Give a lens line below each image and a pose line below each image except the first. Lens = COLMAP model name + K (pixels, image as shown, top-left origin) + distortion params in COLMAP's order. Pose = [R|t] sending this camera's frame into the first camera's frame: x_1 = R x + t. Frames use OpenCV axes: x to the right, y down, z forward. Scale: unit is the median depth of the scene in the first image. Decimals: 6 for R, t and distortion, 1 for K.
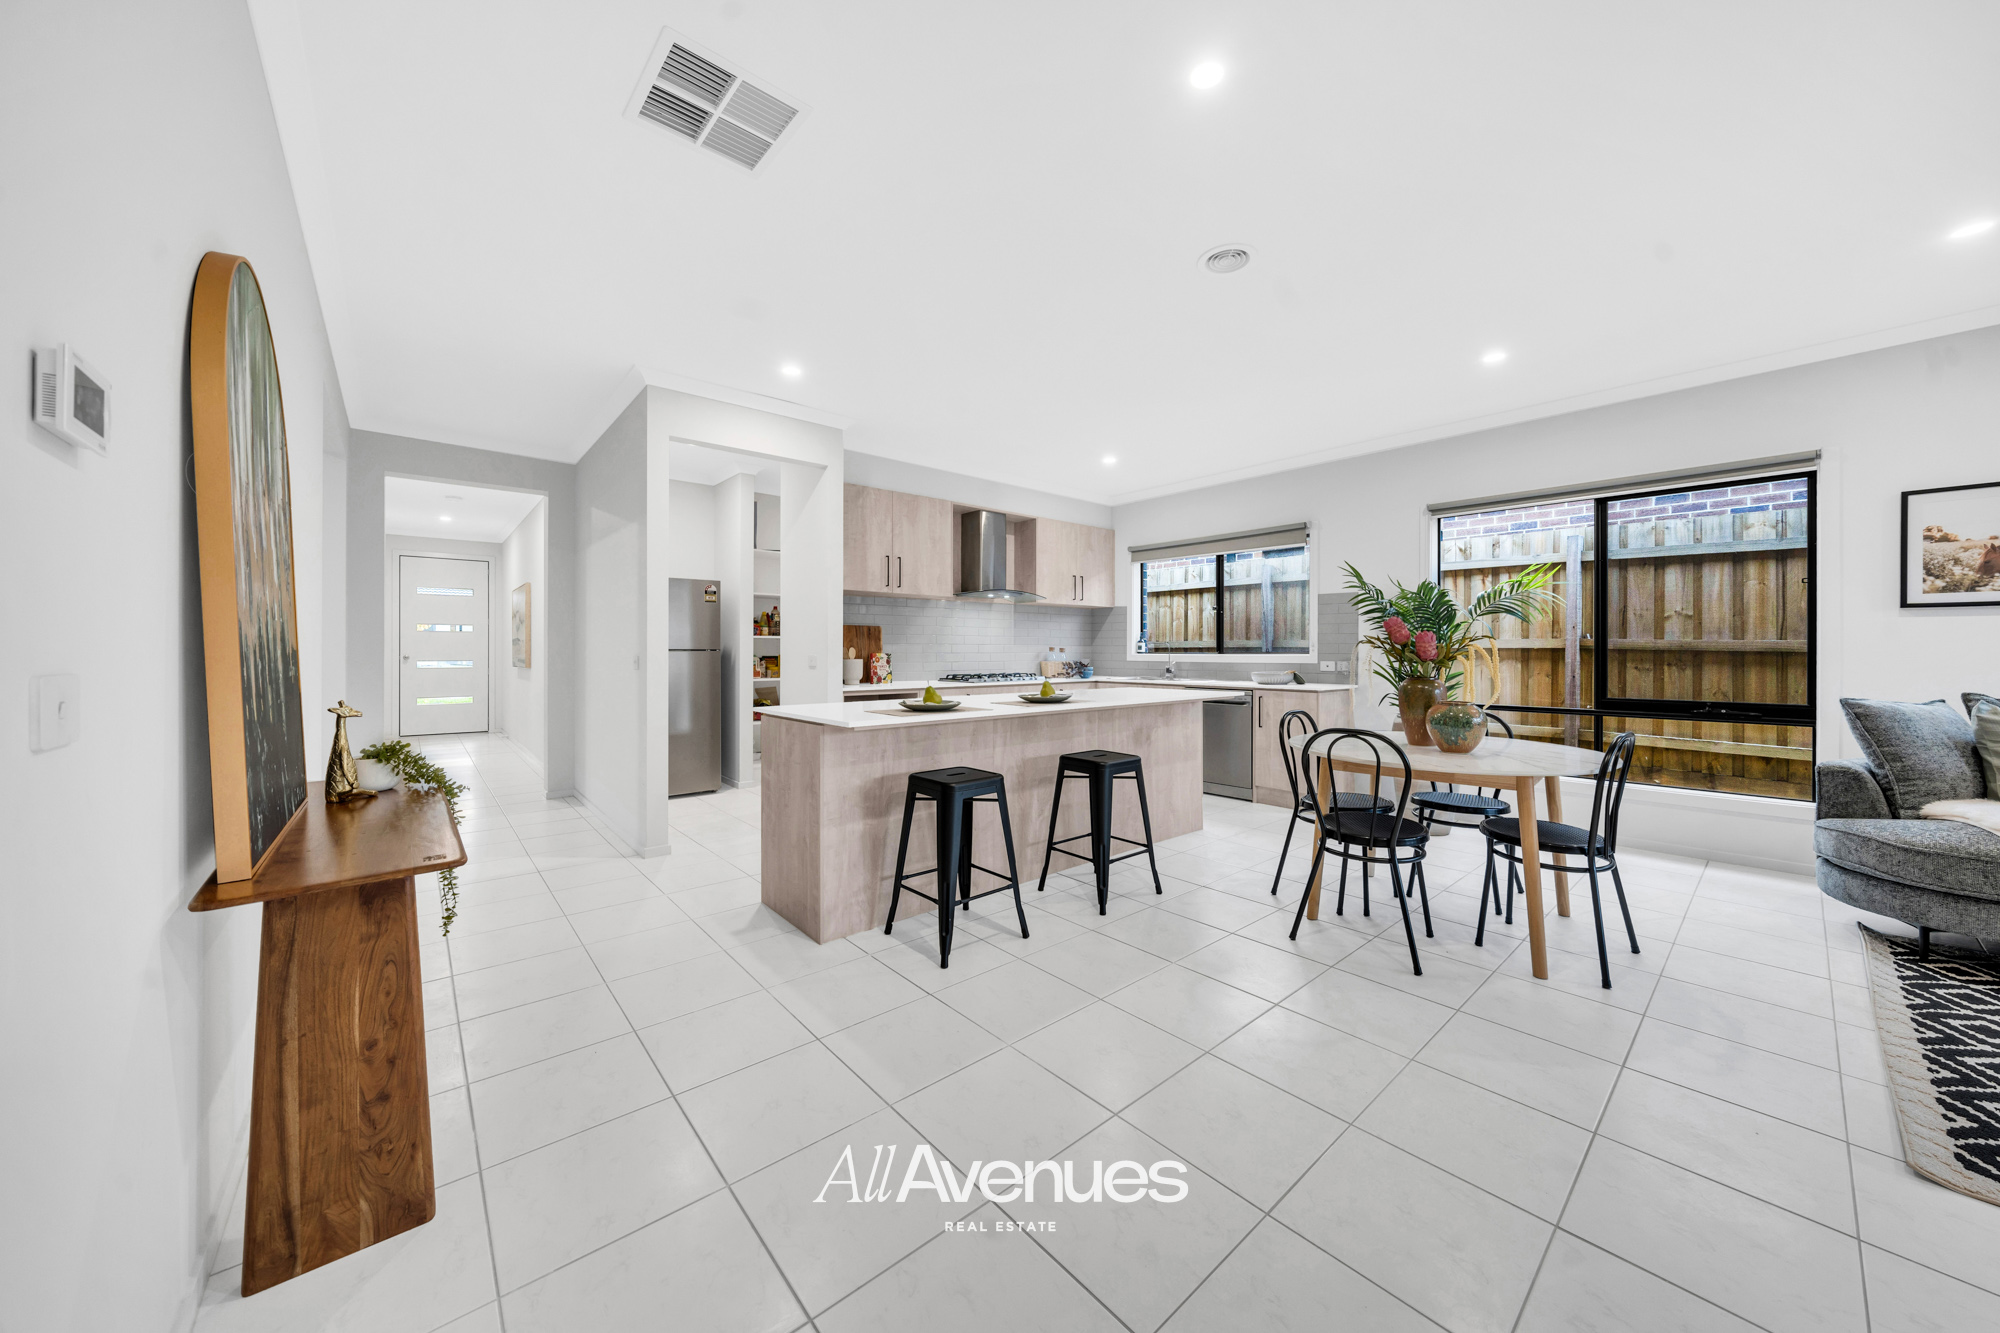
lens RADIAL K [[696.2, 0, 1001.6], [0, 696.2, 655.9], [0, 0, 1]] dist [-0.006554, 0.000353]
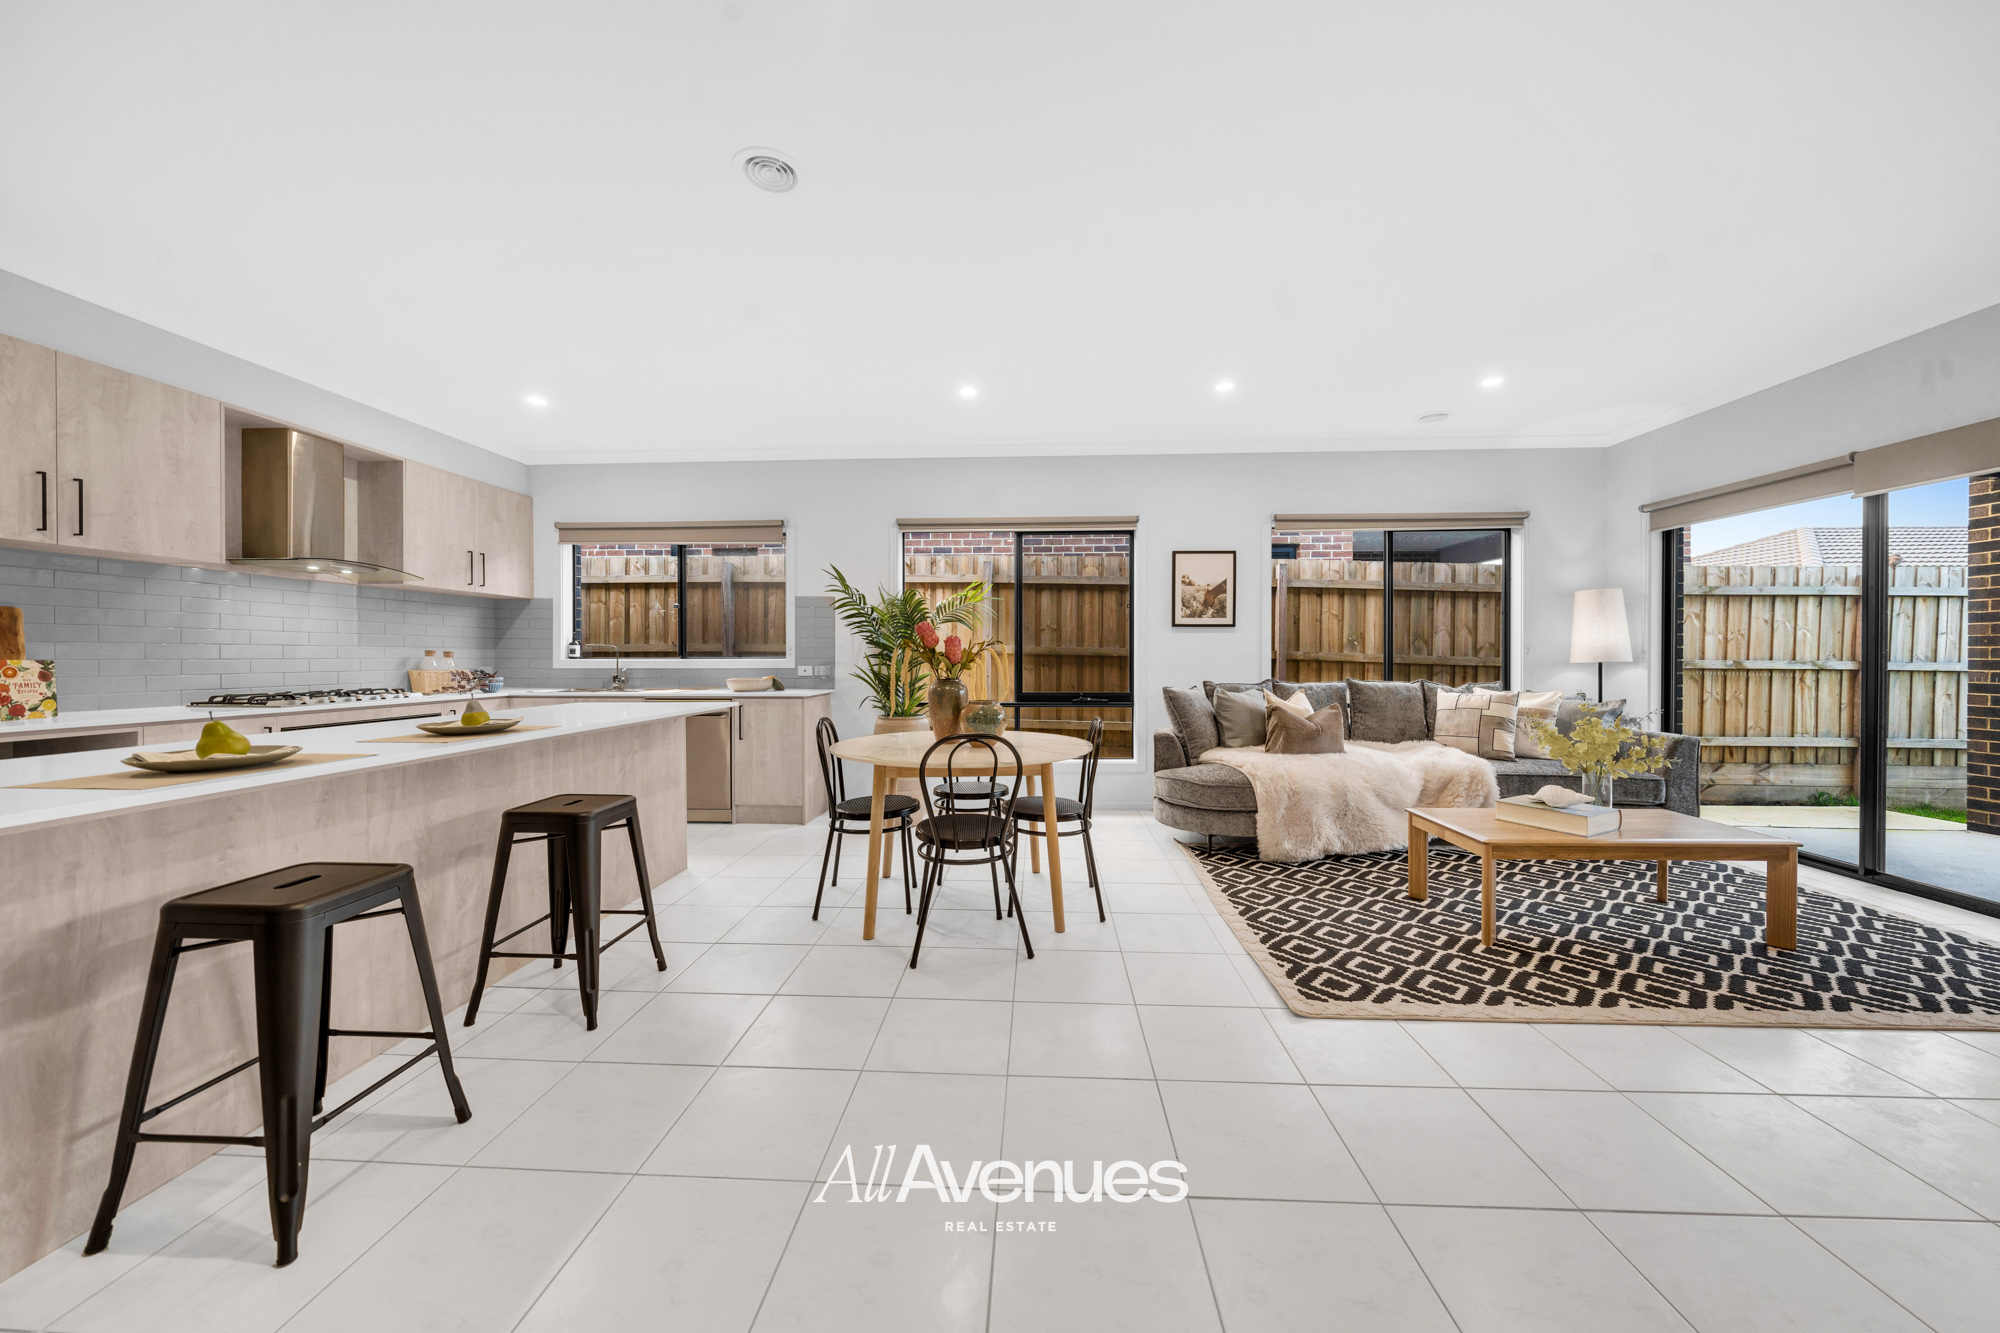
lens RADIAL K [[696.2, 0, 1012.9], [0, 696.2, 663.1], [0, 0, 1]] dist [-0.006554, 0.000353]
pose [[0.688704, -0.008158, 0.724996, -0.047602], [0.006356, 0.999966, 0.005215, 0.000735], [-0.725014, 0.001017, 0.688733, 0.152770]]
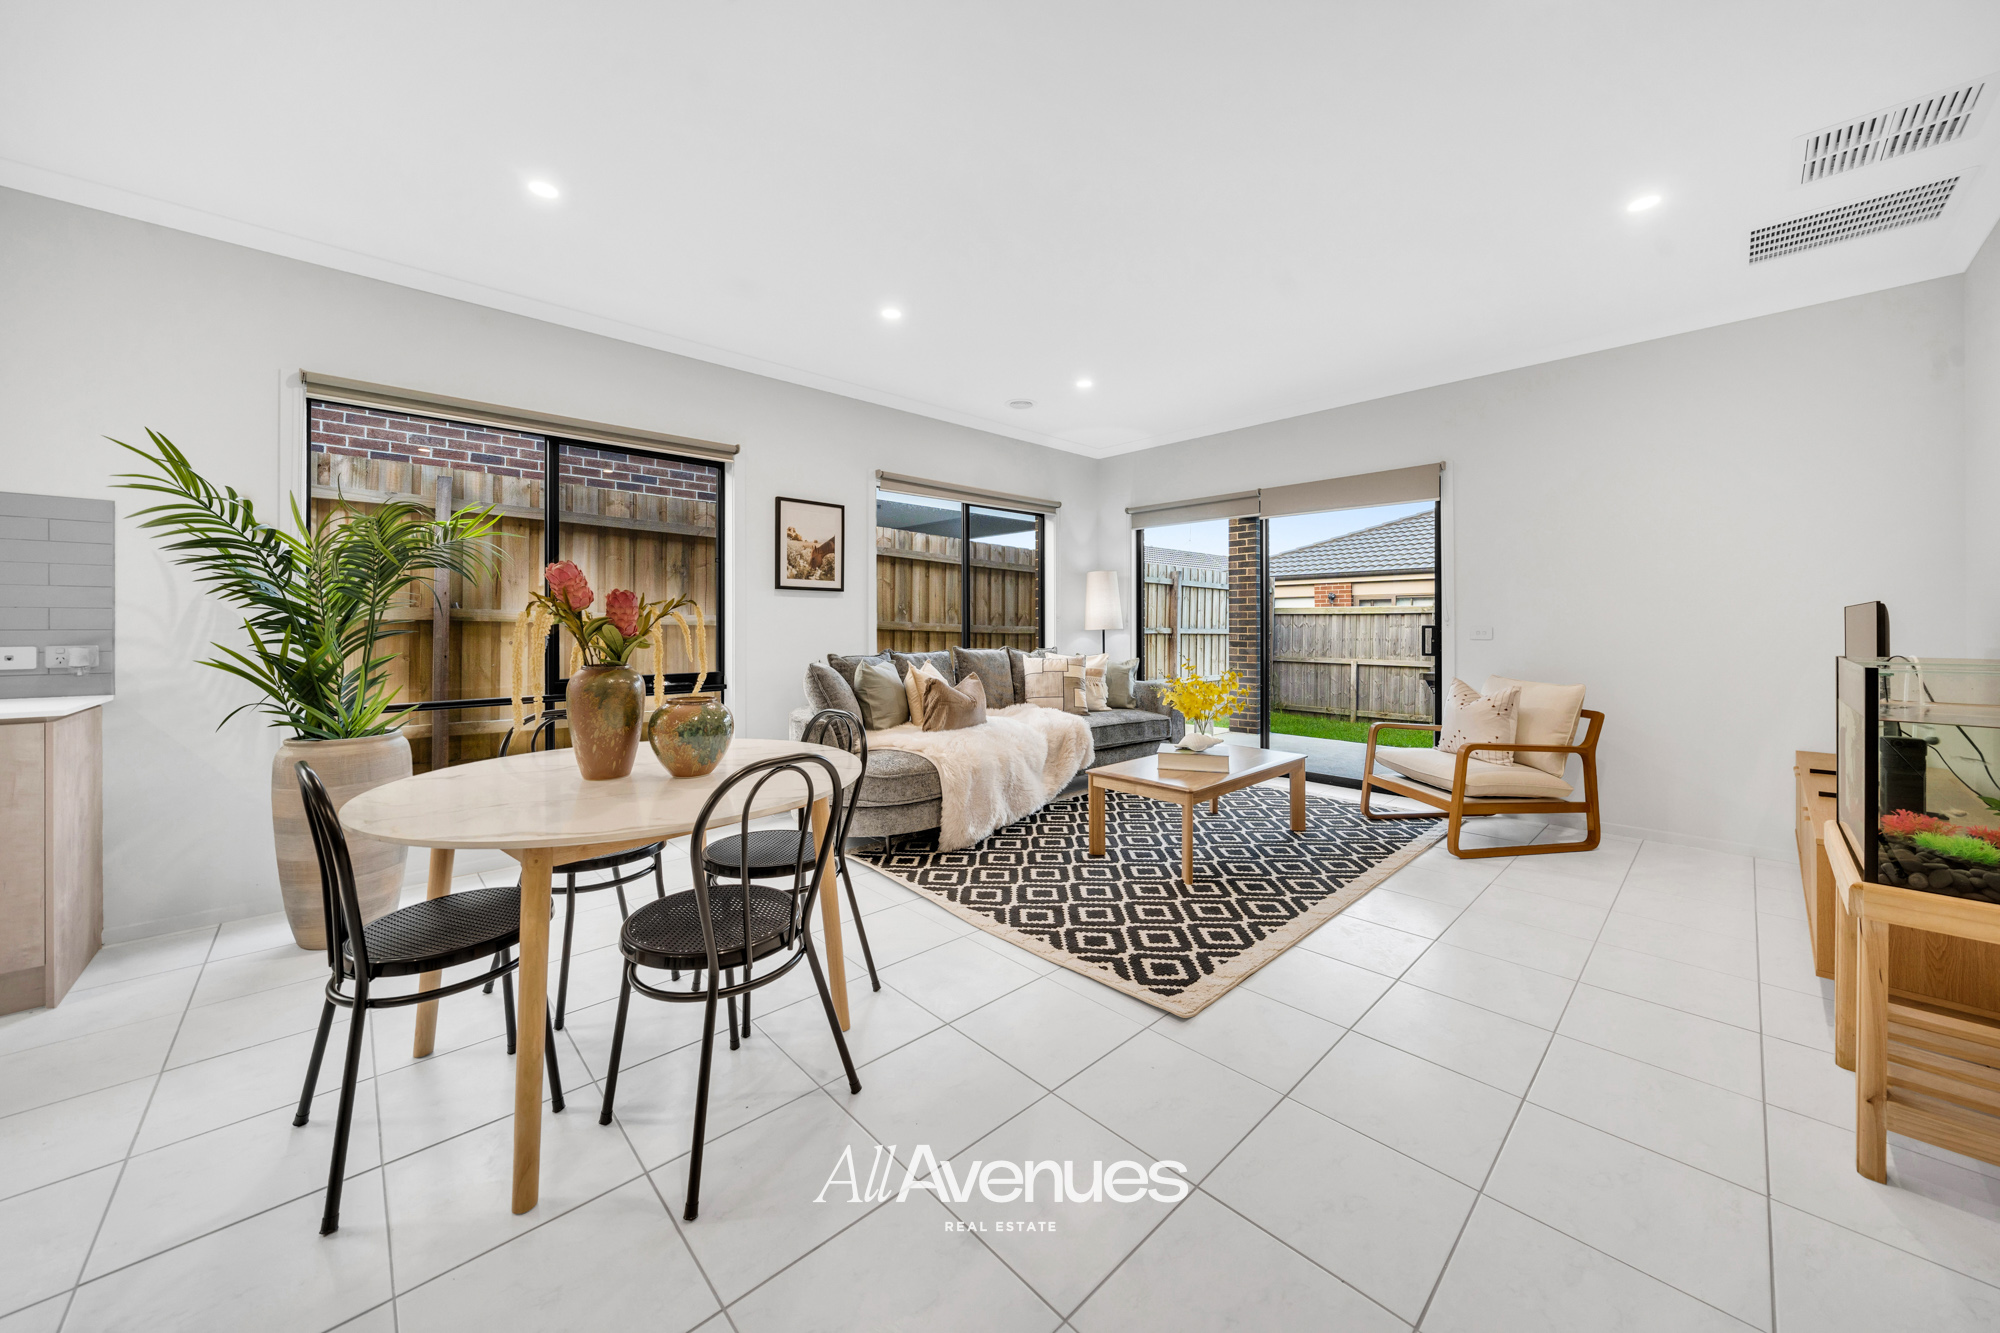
lens RADIAL K [[696.2, 0, 1009.6], [0, 696.2, 638.0], [0, 0, 1]] dist [-0.006554, 0.000353]
pose [[-0.045799, -0.020964, 0.998731, 0.013109], [0.007406, 0.999745, 0.021325, -0.003249], [-0.998923, 0.008373, -0.045632, 0.502528]]
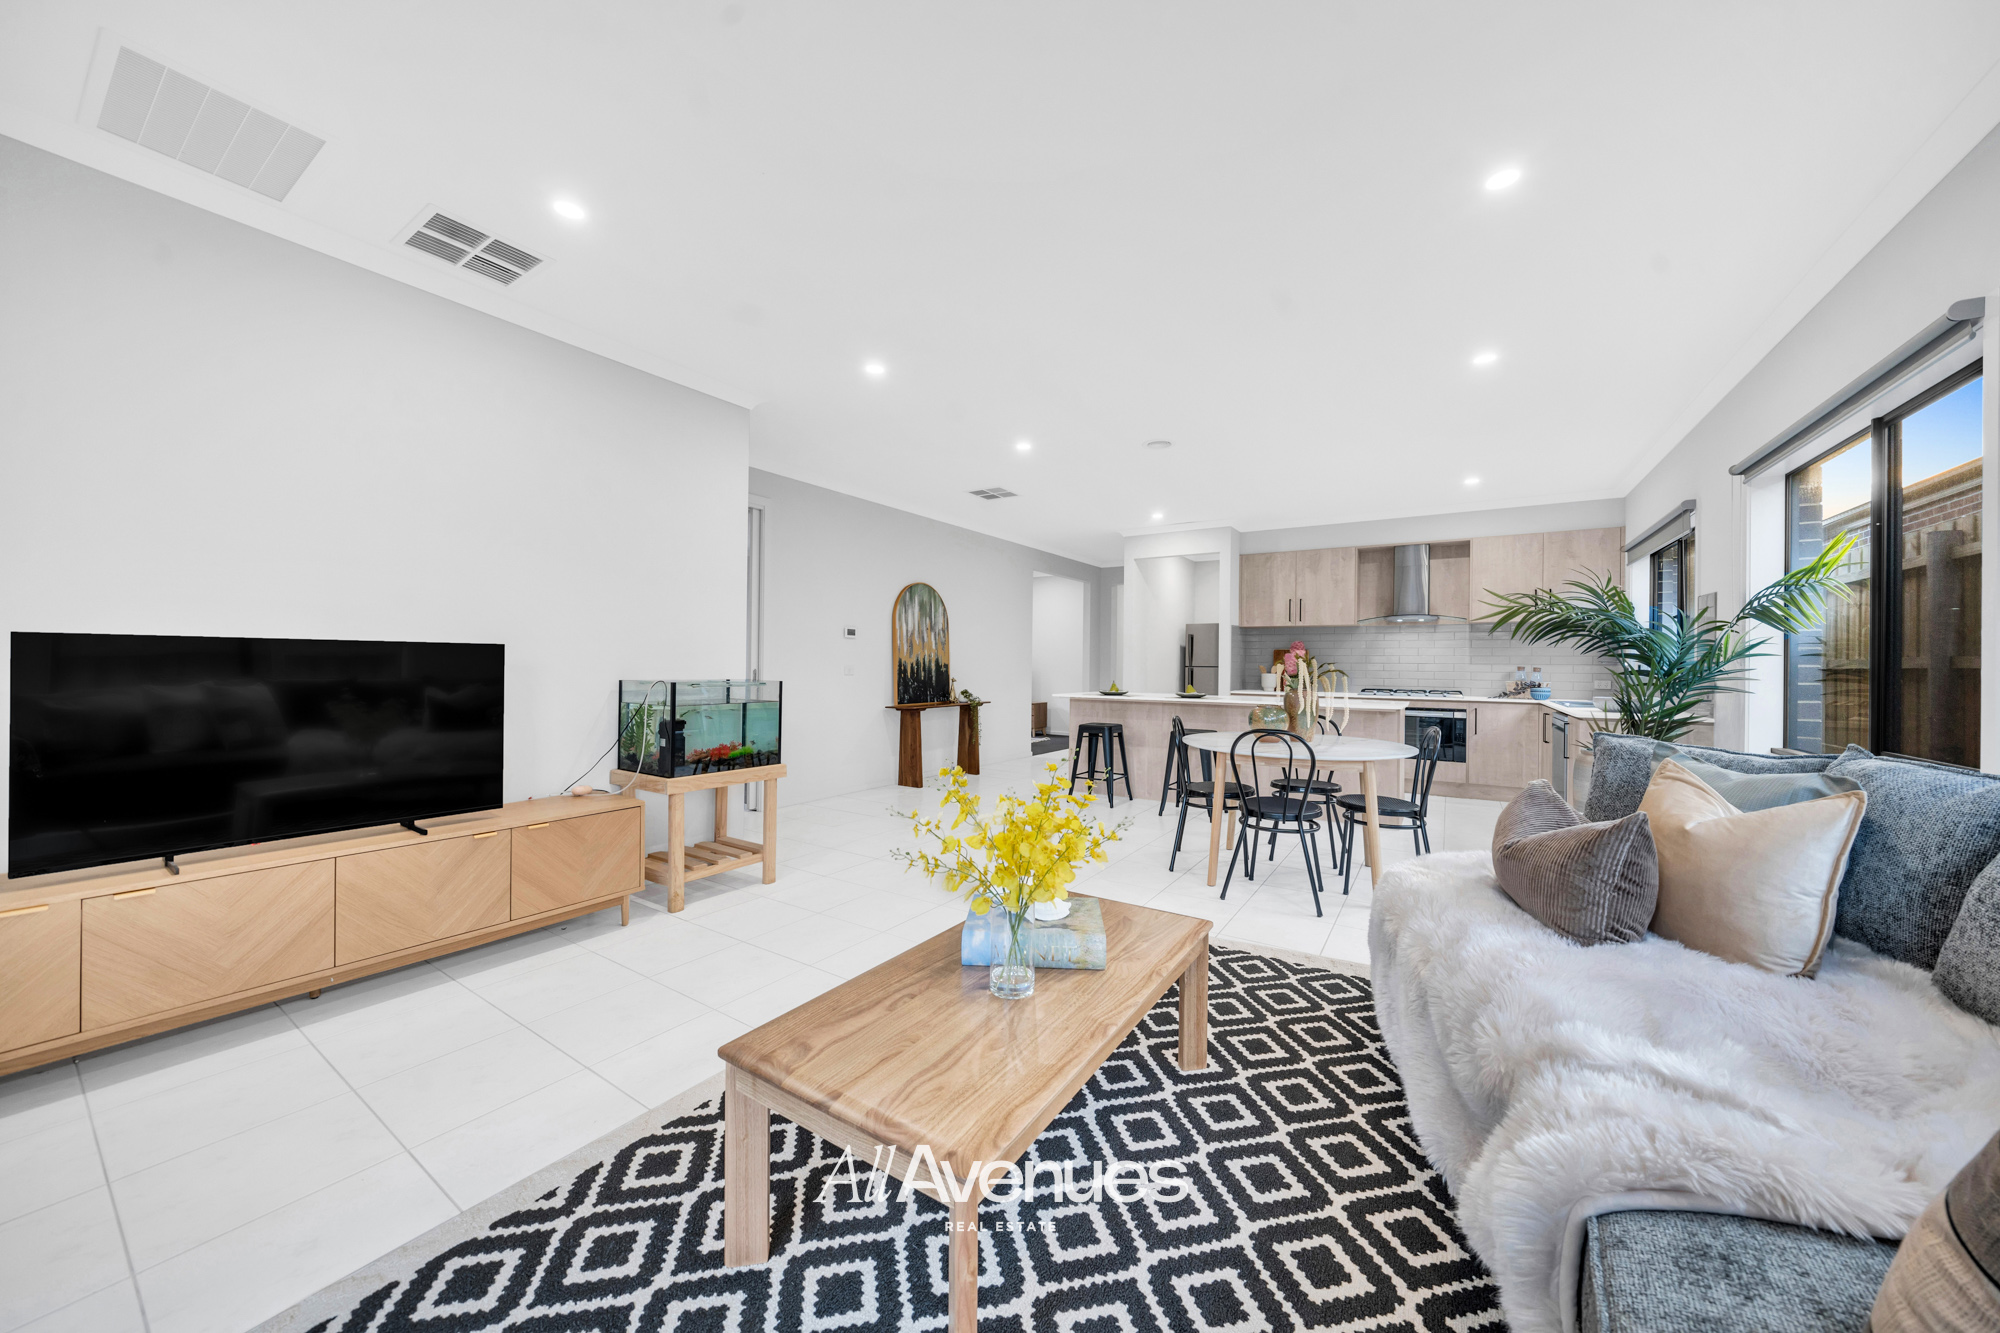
lens RADIAL K [[696.2, 0, 990.0], [0, 696.2, 670.5], [0, 0, 1]] dist [-0.006554, 0.000353]
pose [[0.266713, 0.012388, -0.963696, 1.259774], [-0.015999, 0.999837, 0.008425, -0.004815], [0.963643, 0.013171, 0.266868, 0.072238]]
